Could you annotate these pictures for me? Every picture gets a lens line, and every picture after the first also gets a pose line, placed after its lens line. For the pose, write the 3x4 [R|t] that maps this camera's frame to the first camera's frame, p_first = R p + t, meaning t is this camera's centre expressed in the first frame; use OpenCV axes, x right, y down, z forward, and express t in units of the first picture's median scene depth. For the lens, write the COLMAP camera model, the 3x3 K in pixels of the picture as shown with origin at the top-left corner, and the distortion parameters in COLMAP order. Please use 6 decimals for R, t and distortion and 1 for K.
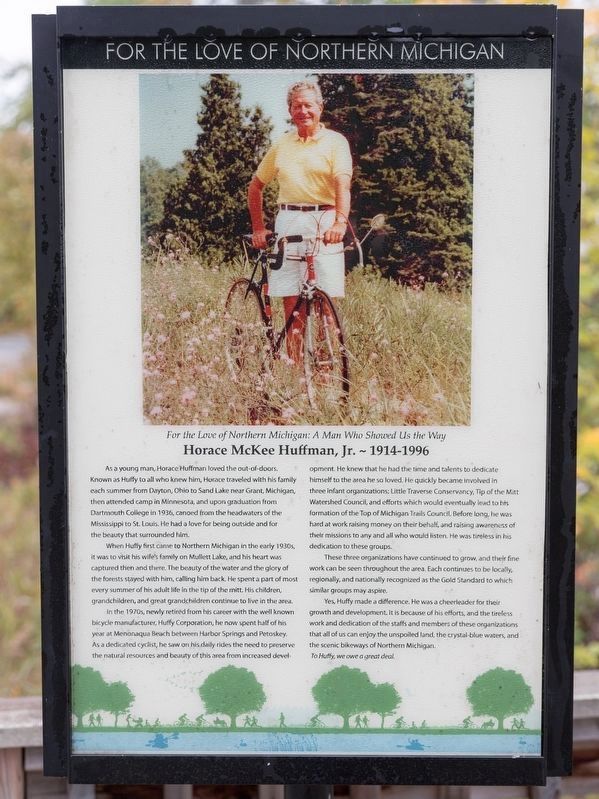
lens RADIAL K [[1302.8, 0, 299.2], [0, 1302.8, 399.7], [0, 0, 1]] dist [0.023124, 0.000000]
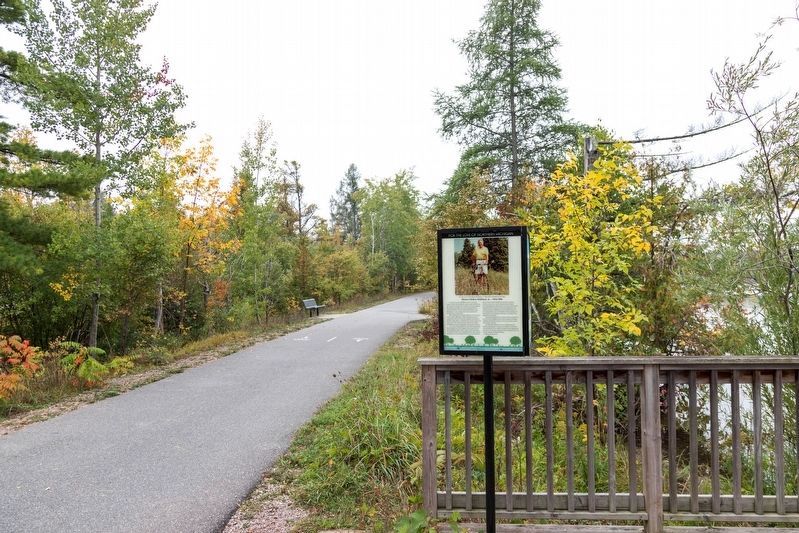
lens RADIAL K [[608.4, 0, 400.2], [0, 608.4, 266.3], [0, 0, 1]] dist [-0.005269, -0.001360]
pose [[0.998015, -0.016928, -0.060666, -0.199994], [0.011928, 0.996573, -0.081854, 0.113114], [0.061843, 0.080968, 0.994796, -1.849407]]
